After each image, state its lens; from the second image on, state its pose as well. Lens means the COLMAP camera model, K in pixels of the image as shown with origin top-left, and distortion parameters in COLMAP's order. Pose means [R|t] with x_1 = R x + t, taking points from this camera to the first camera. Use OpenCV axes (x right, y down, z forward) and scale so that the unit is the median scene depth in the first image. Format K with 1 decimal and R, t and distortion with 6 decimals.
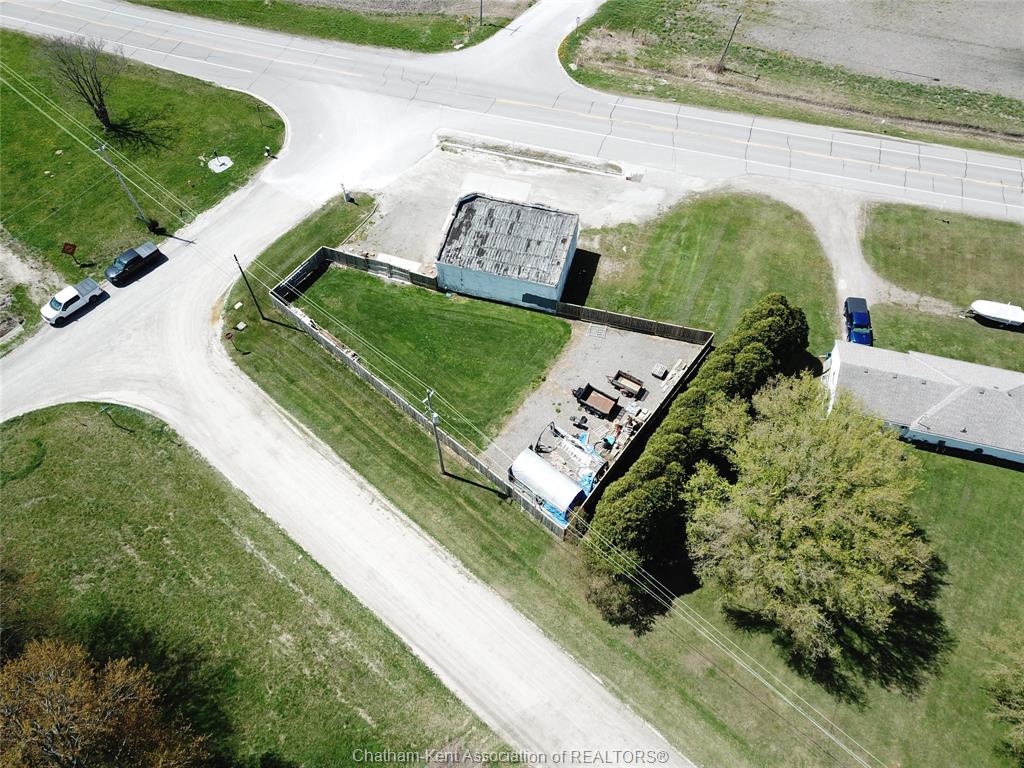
lens RADIAL K [[785.5, 0, 523.2], [0, 785.5, 386.8], [0, 0, 1]] dist [0.009502, -0.006896]
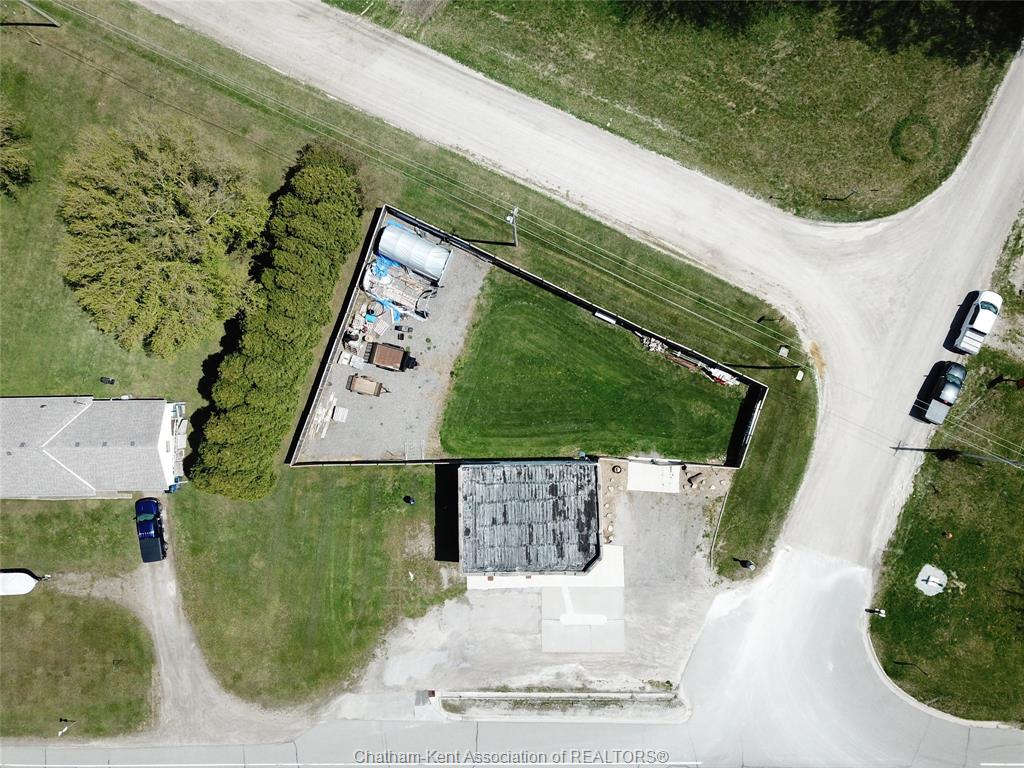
lens RADIAL K [[785.5, 0, 515.0], [0, 785.5, 390.0], [0, 0, 1]] dist [0.009502, -0.006896]
pose [[-0.961151, 0.274770, 0.026250, -0.071859], [-0.215009, -0.804940, 0.553031, -0.605107], [0.173086, 0.525903, 0.832747, 0.214430]]
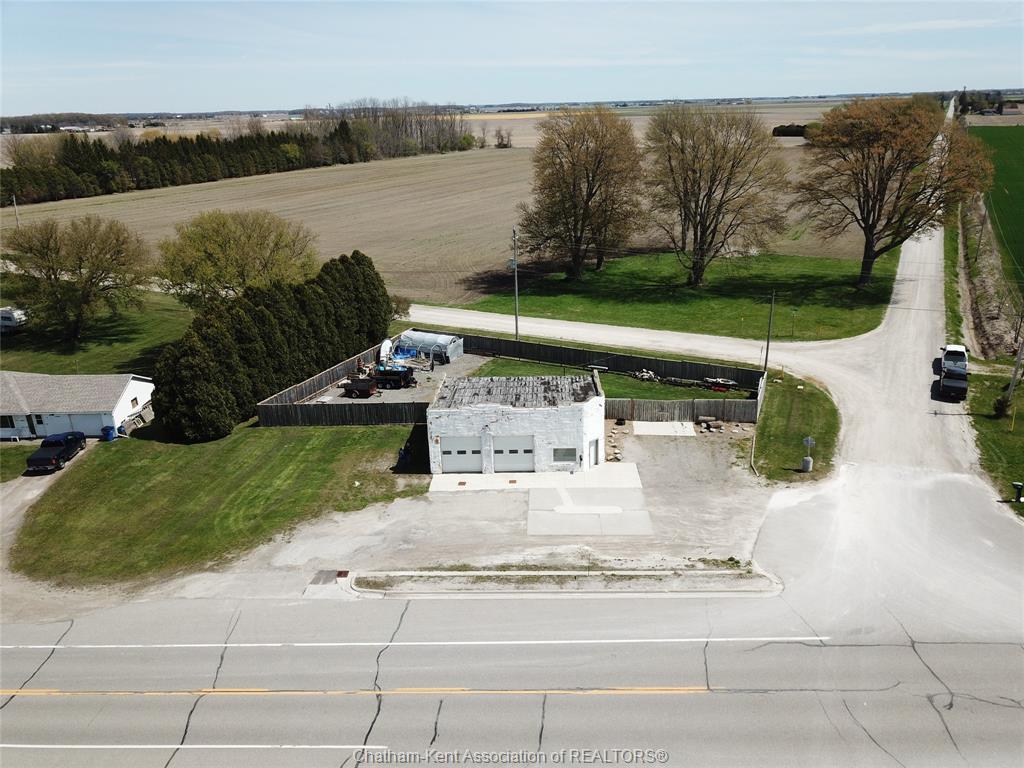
lens RADIAL K [[785.5, 0, 512.5], [0, 785.5, 380.6], [0, 0, 1]] dist [0.009502, -0.006896]
pose [[-0.974605, 0.095561, -0.202519, 0.148847], [-0.170099, 0.272278, 0.947064, -0.986141], [0.145644, 0.957462, -0.249109, 1.287169]]
